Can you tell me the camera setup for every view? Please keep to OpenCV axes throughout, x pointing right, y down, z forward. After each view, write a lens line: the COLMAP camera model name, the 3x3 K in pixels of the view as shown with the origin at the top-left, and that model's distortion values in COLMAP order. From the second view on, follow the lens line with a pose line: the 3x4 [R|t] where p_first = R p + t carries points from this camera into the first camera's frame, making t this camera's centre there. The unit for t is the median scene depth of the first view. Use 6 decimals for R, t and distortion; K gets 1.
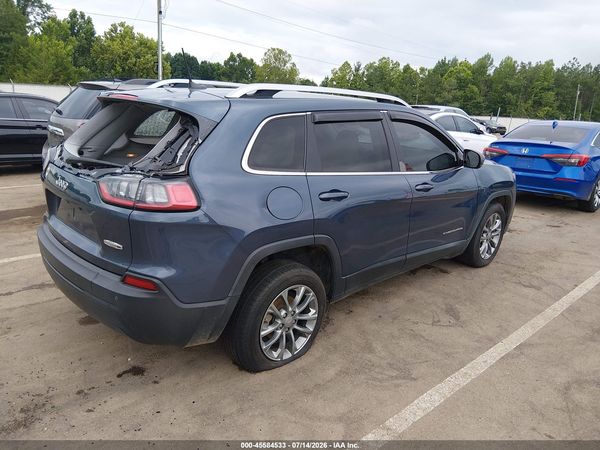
lens RADIAL K [[452.3, 0, 310.7], [0, 452.3, 225.2], [0, 0, 1]] dist [0.073964, -0.114594]
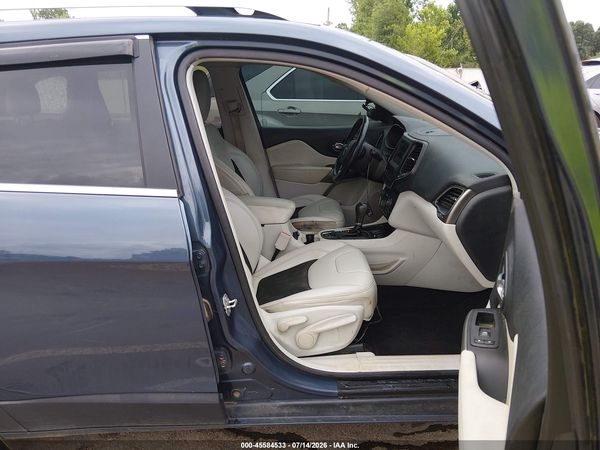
lens RADIAL K [[452.3, 0, 310.7], [0, 452.3, 225.2], [0, 0, 1]] dist [0.073964, -0.114594]
pose [[0.715848, 0.143346, -0.683384, 0.455609], [-0.115875, 0.989518, 0.086181, -0.109352], [0.688574, 0.017494, 0.724955, 0.651891]]
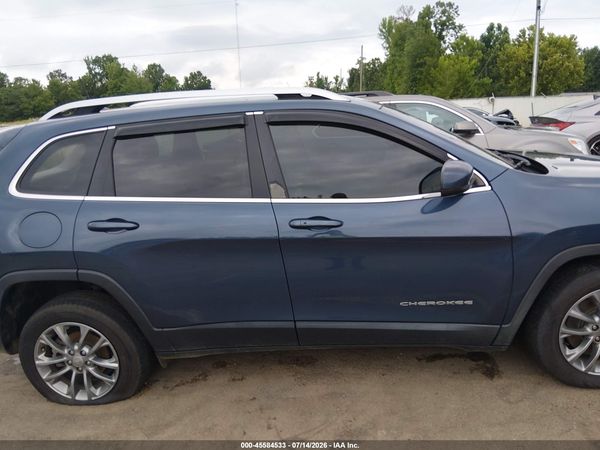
lens RADIAL K [[452.3, 0, 310.7], [0, 452.3, 225.2], [0, 0, 1]] dist [0.073964, -0.114594]
pose [[0.658324, 0.083106, -0.748133, 0.616198], [-0.094111, 0.995175, 0.027736, -0.084094], [0.746828, 0.052148, 0.662969, 0.490160]]
